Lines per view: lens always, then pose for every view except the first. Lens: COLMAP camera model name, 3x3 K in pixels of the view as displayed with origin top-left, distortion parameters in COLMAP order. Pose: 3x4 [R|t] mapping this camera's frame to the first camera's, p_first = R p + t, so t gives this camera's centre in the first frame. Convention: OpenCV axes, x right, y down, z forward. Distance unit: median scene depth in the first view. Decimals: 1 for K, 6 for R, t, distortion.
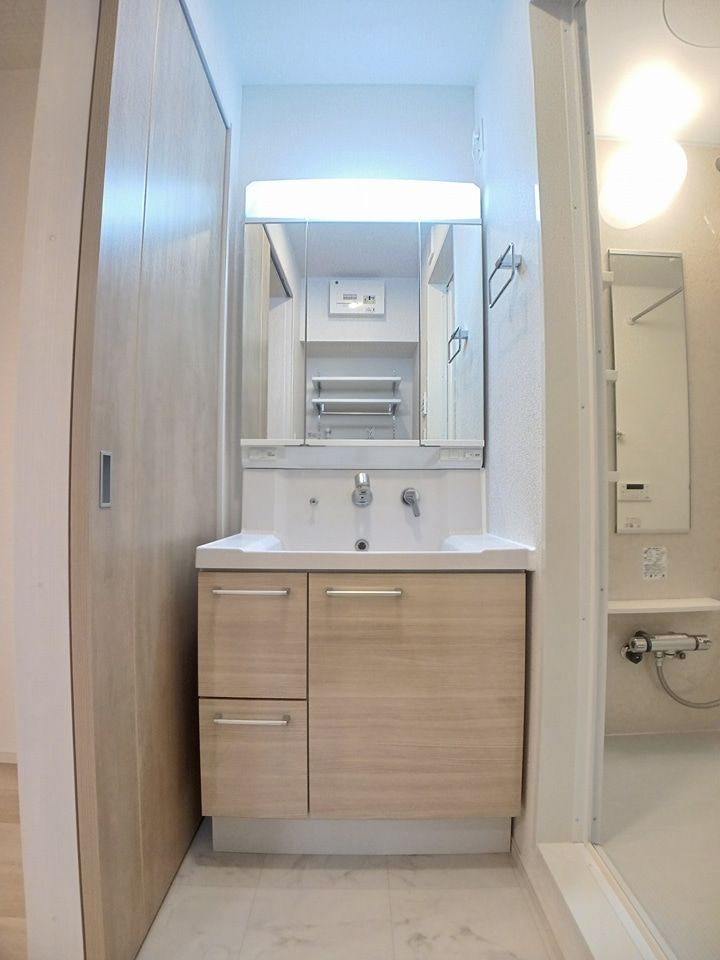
lens RADIAL K [[509.0, 0, 360.0], [0, 509.0, 480.0], [0, 0, 1]] dist [-0.113555, 0.028097]
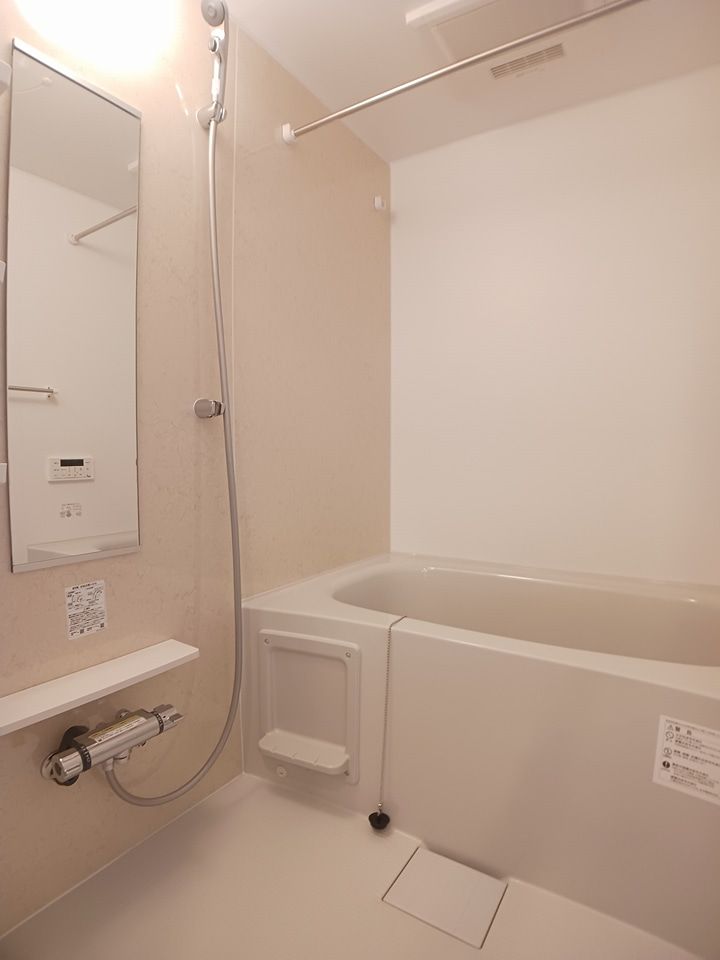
lens RADIAL K [[509.0, 0, 360.0], [0, 509.0, 480.0], [0, 0, 1]] dist [-0.113555, 0.028097]
pose [[0.537136, -0.053983, 0.841767, 0.285349], [-0.017020, 0.997053, 0.074802, -0.039642], [-0.843324, -0.054505, 0.534634, 0.401640]]
